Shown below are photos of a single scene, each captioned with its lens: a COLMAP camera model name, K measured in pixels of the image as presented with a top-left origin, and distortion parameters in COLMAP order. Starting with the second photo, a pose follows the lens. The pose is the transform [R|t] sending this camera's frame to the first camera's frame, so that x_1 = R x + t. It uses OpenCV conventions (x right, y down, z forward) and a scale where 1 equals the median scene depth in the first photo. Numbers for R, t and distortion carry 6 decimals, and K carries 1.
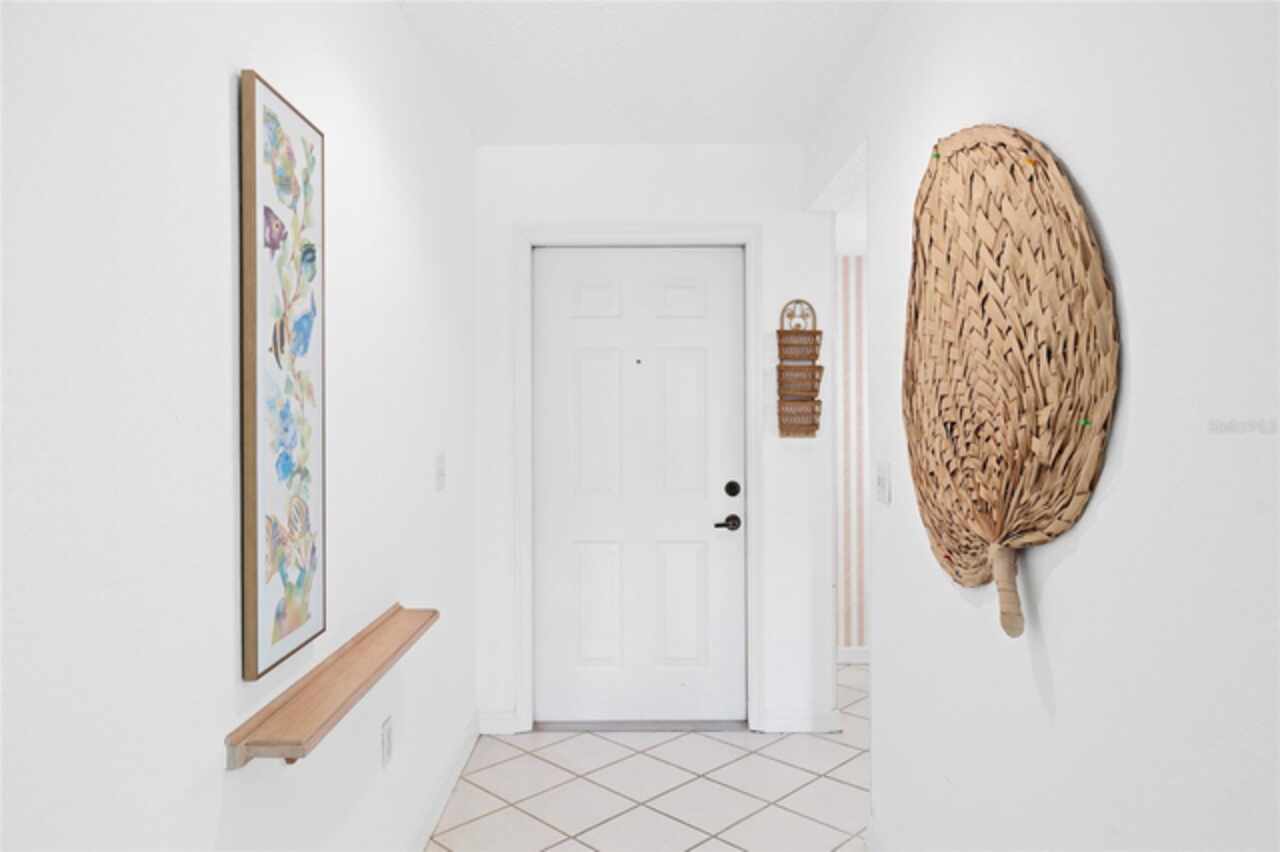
lens RADIAL K [[847.7, 0, 639.4], [0, 847.7, 420.8], [0, 0, 1]] dist [0.004289, 0.000265]
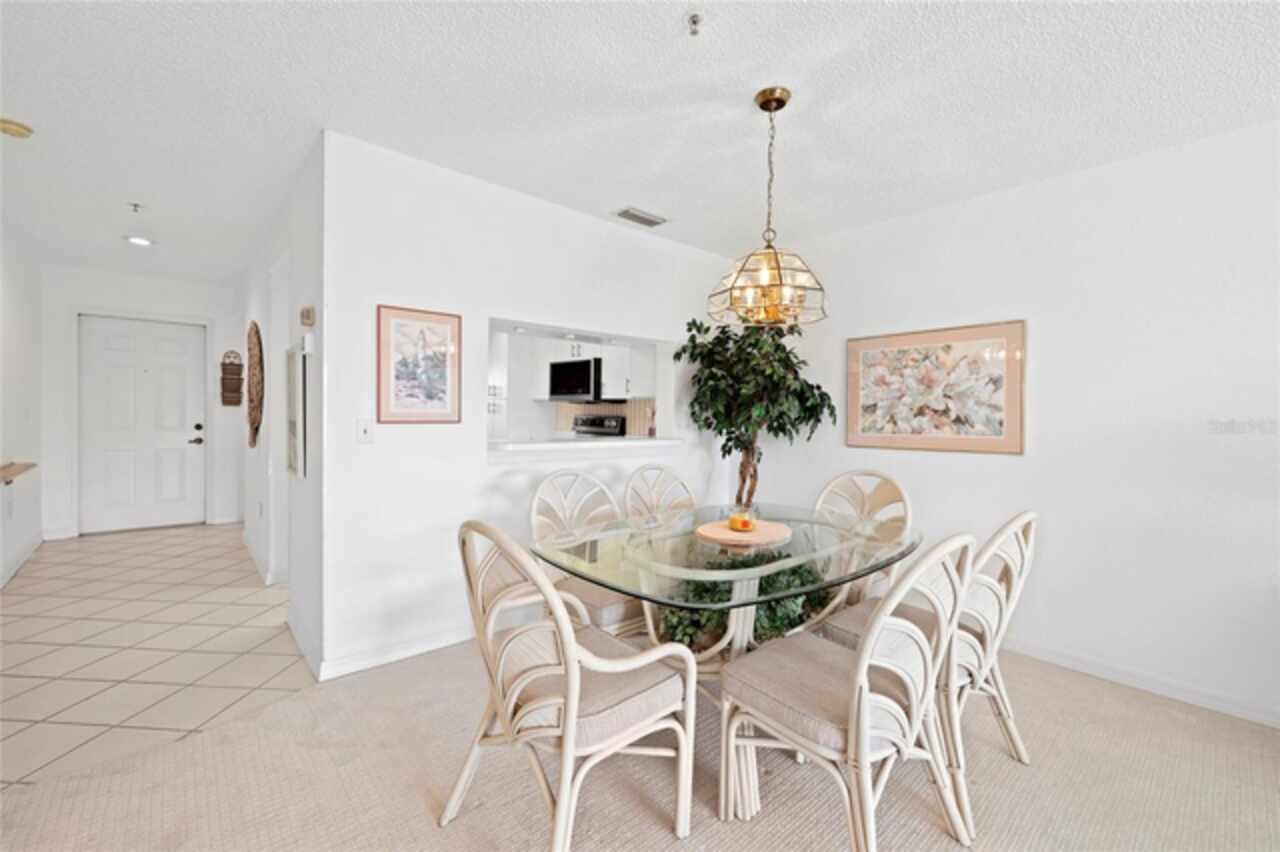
lens RADIAL K [[536.3, 0, 640.9], [0, 536.3, 426.1], [0, 0, 1]] dist [0.000202, 0.000306]
pose [[0.755858, 0.004149, 0.654722, 0.063291], [-0.022849, 0.999538, 0.020044, 0.019181], [-0.654337, -0.030111, 0.755604, -0.991312]]
